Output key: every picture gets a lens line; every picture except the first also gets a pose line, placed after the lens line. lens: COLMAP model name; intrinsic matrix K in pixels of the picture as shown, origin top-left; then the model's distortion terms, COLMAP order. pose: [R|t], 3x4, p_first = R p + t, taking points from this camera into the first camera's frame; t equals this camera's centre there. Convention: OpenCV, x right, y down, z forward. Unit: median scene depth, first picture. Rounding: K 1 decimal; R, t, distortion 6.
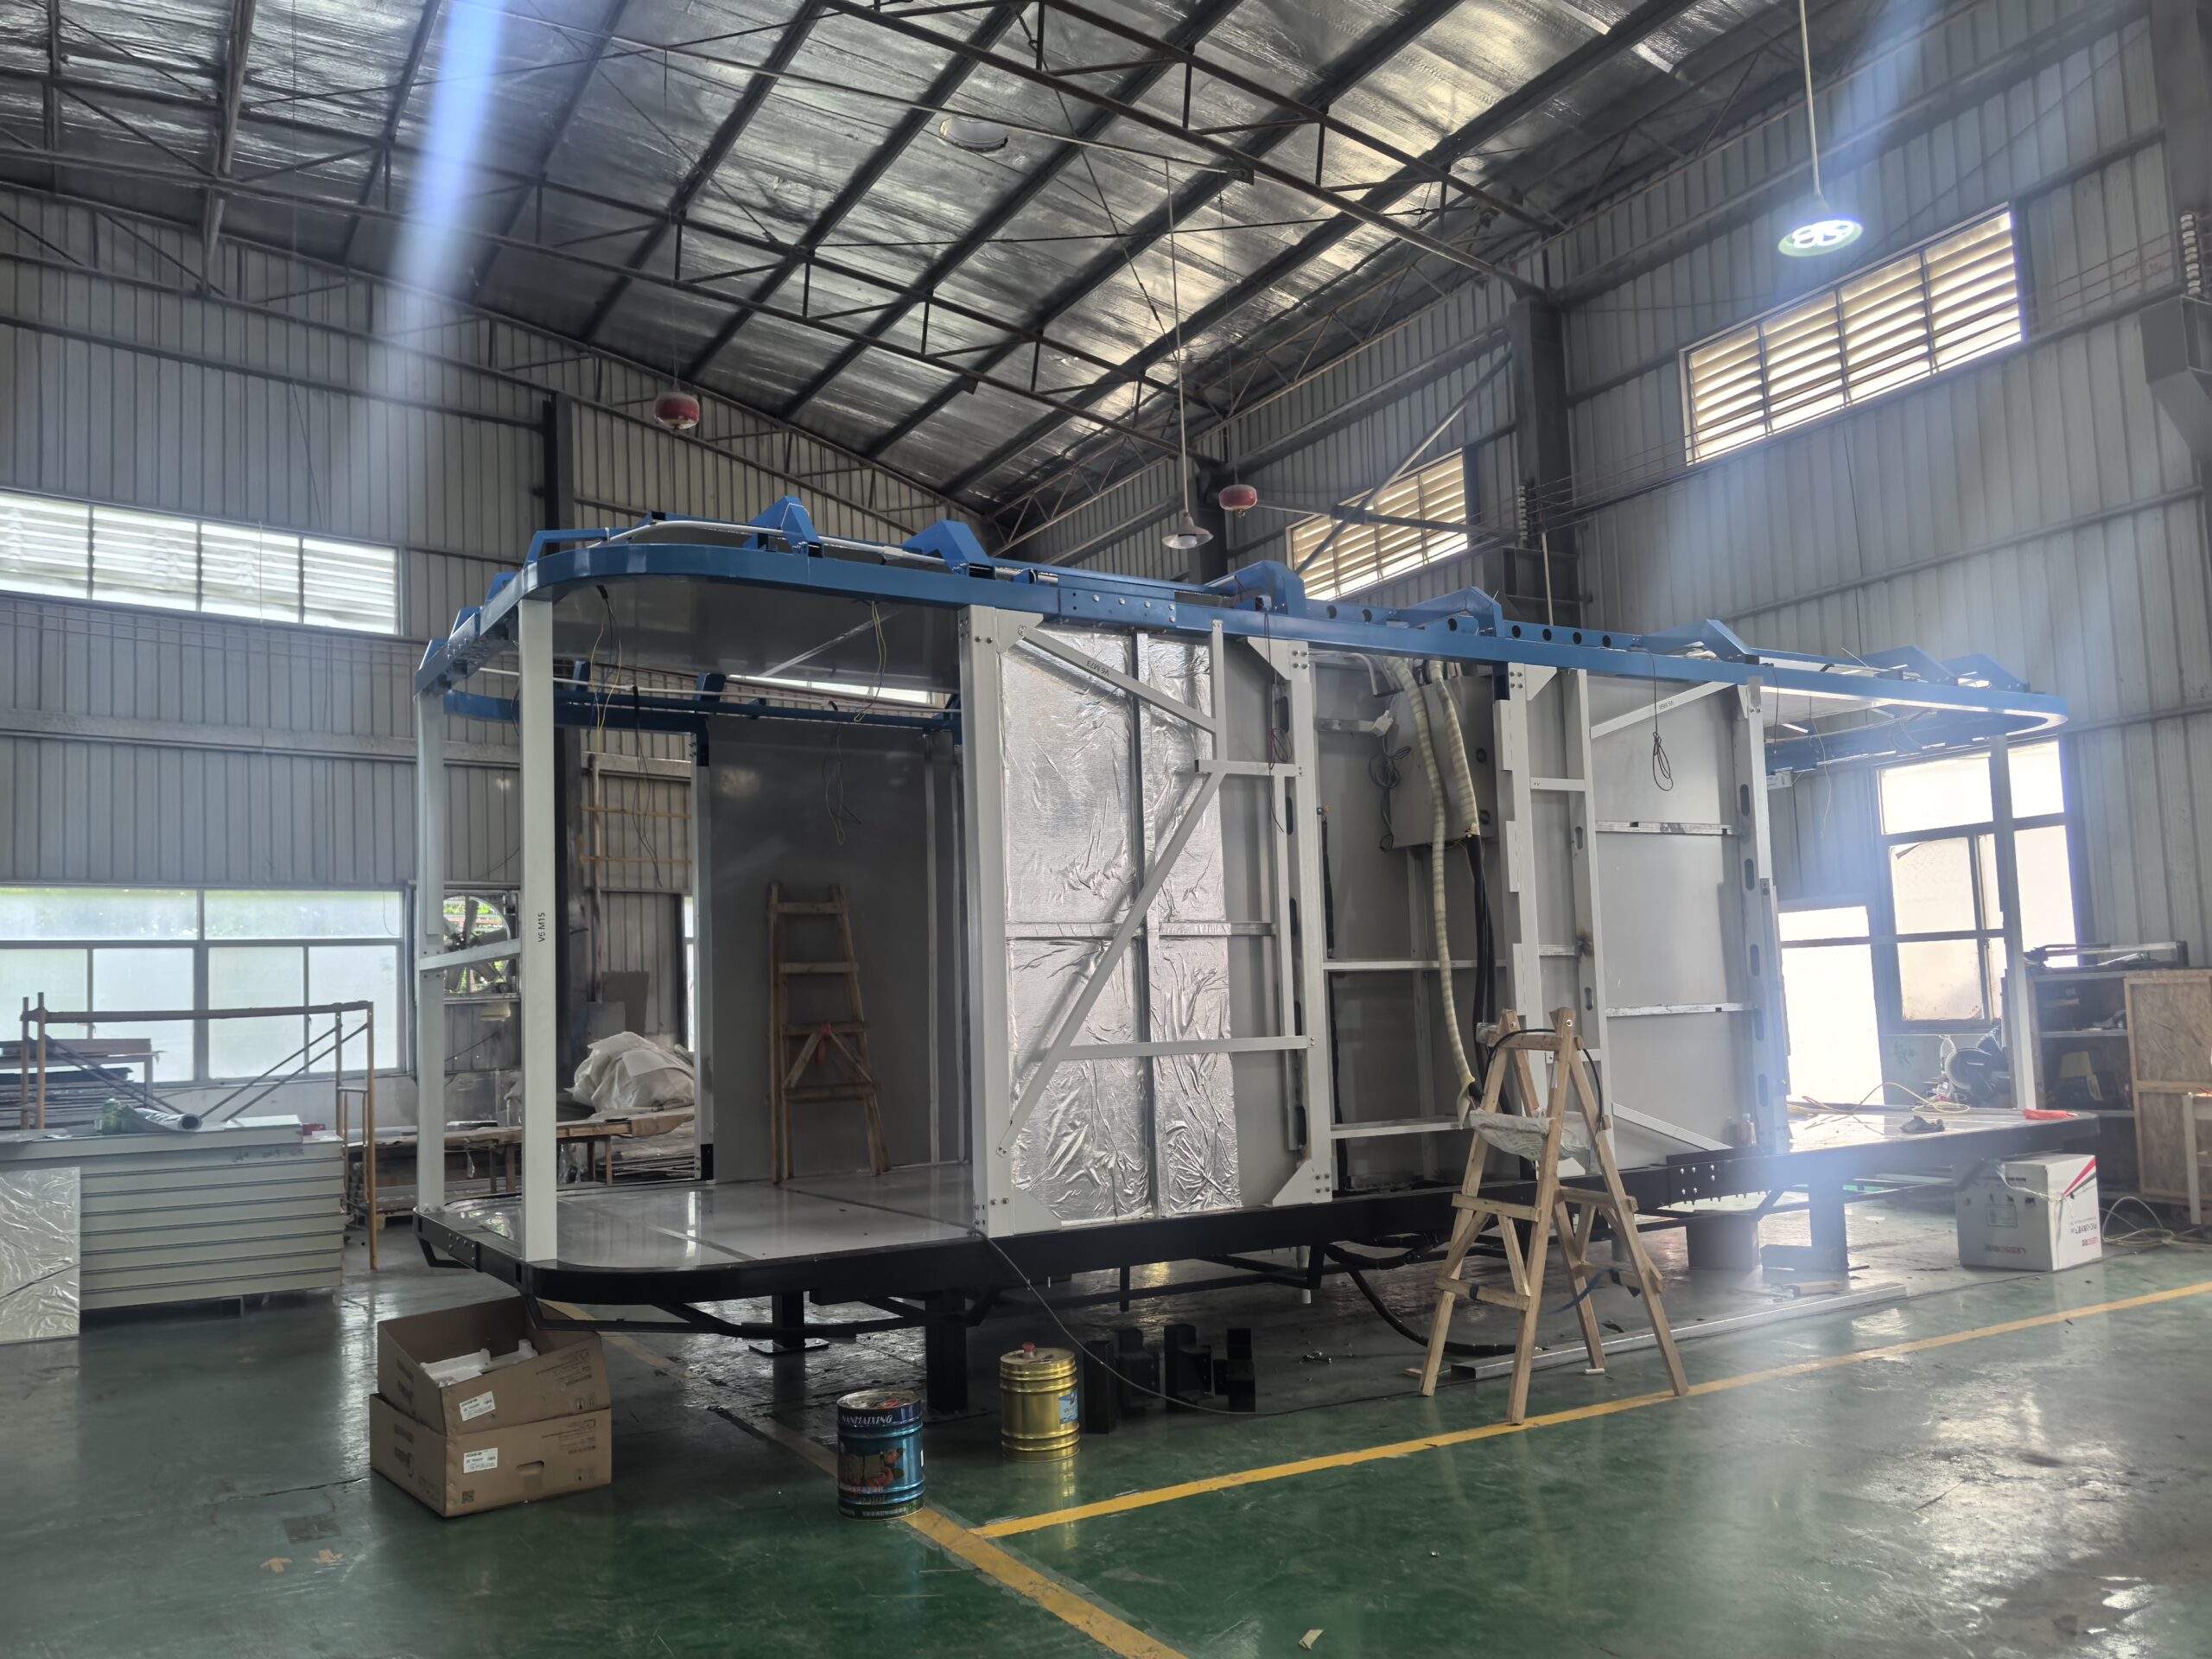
lens RADIAL K [[1751.0, 0, 1121.6], [0, 1751.0, 850.0], [0, 0, 1]] dist [0.047764, -0.082758]
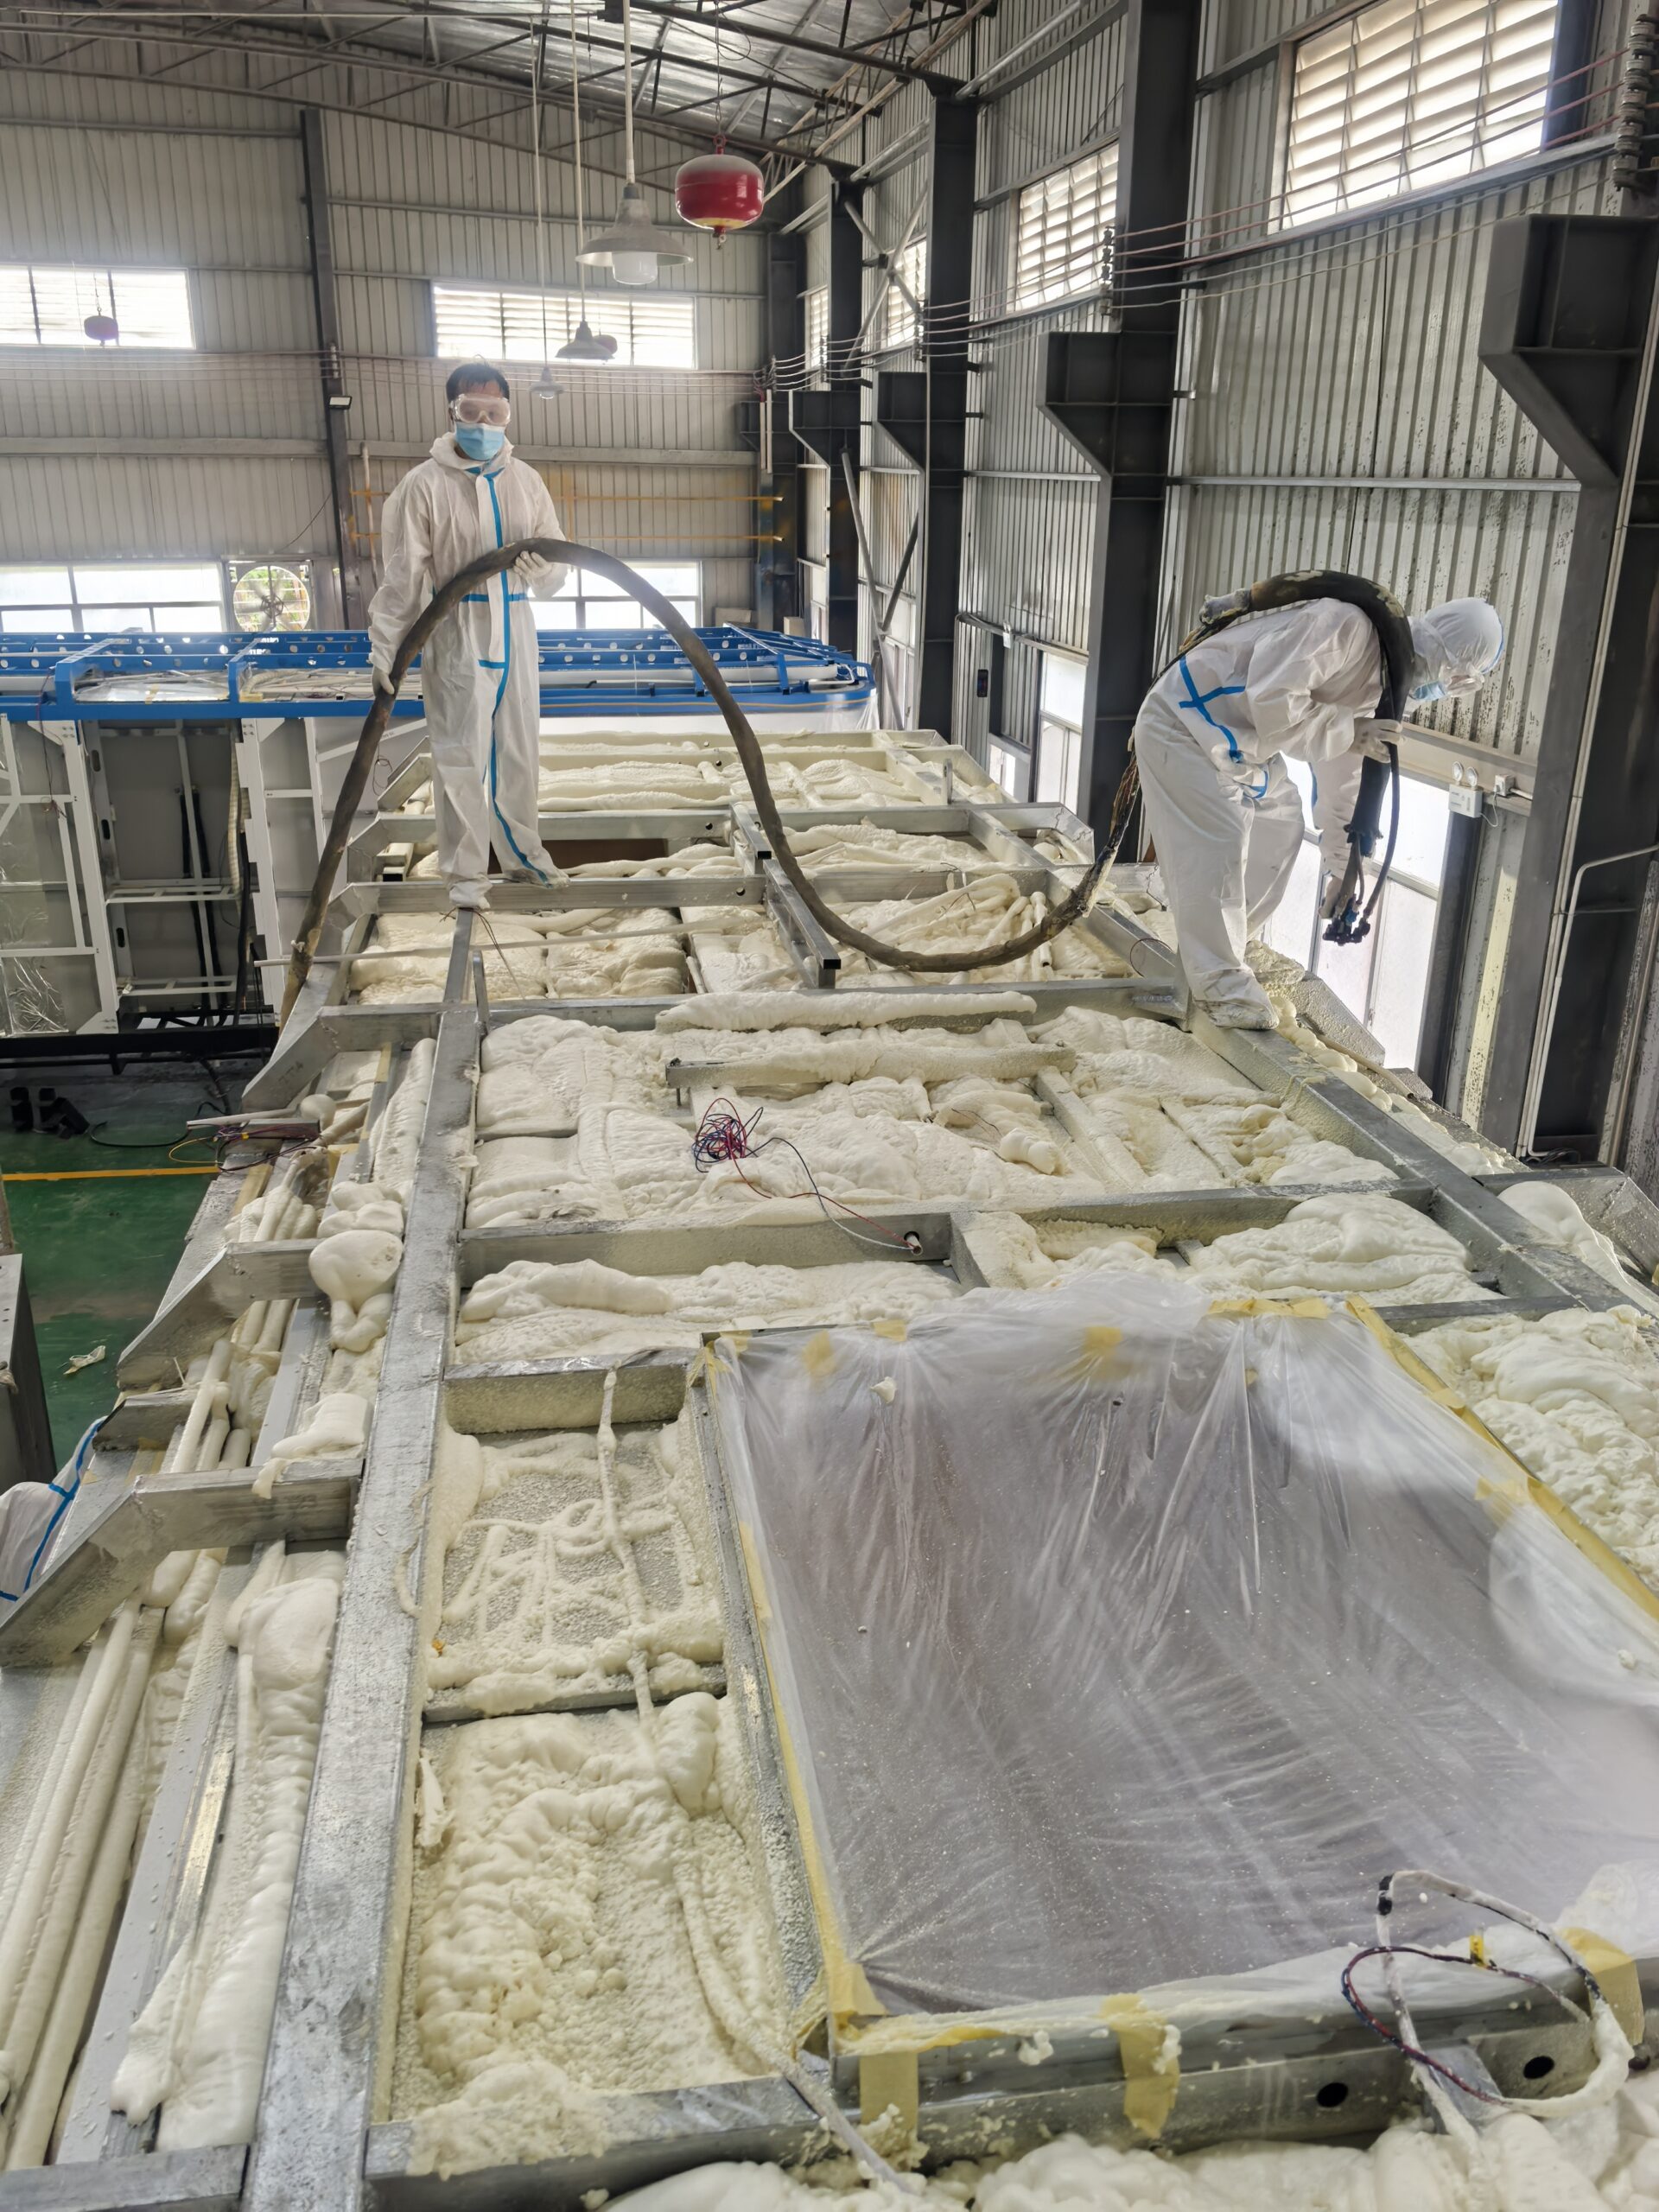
lens RADIAL K [[1751.0, 0, 813.7], [0, 1751.0, 1119.9], [0, 0, 1]] dist [0.047764, -0.082758]
pose [[0.936252, 0.158353, -0.313619, 1.237856], [-0.004958, 0.898529, 0.438886, -0.473145], [0.351295, -0.409353, 0.842034, -0.304350]]
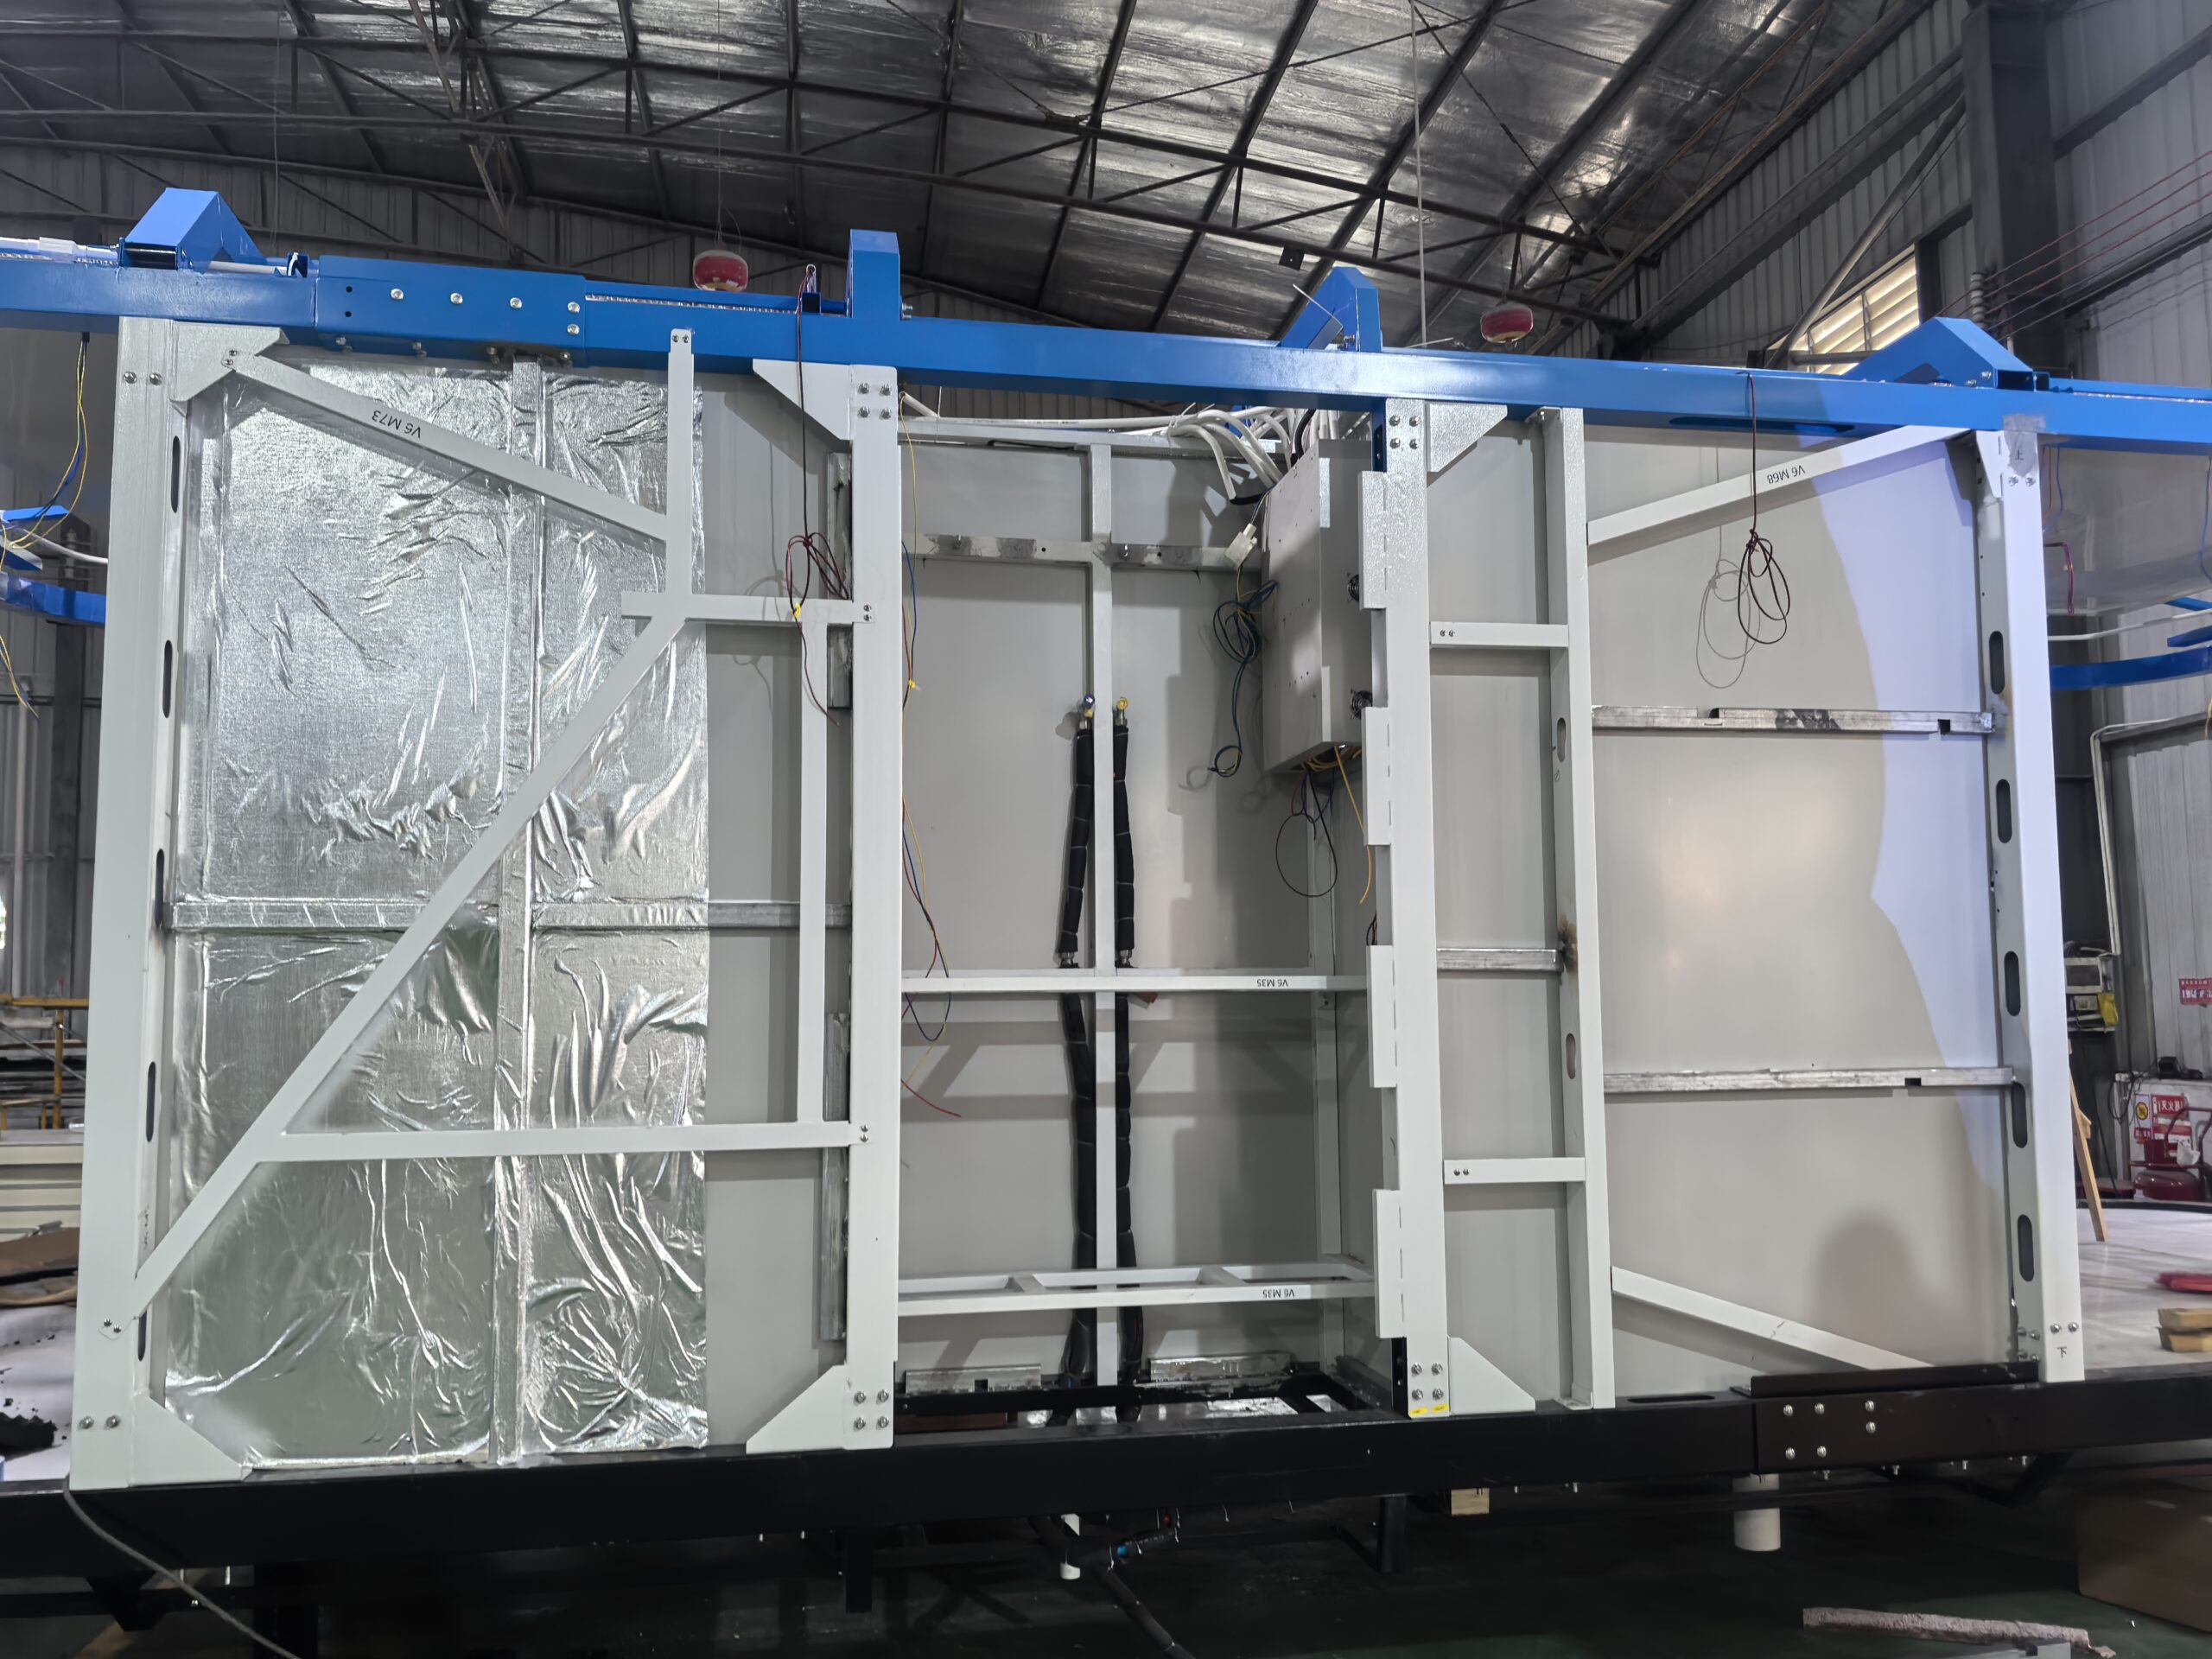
lens RADIAL K [[1751.0, 0, 1103.5], [0, 1751.0, 837.1], [0, 0, 1]] dist [0.047764, -0.082758]
pose [[0.937497, -0.002418, -0.347985, 0.314664], [0.007026, 0.999904, 0.011980, 0.014179], [0.347923, -0.013676, 0.937423, 0.476416]]
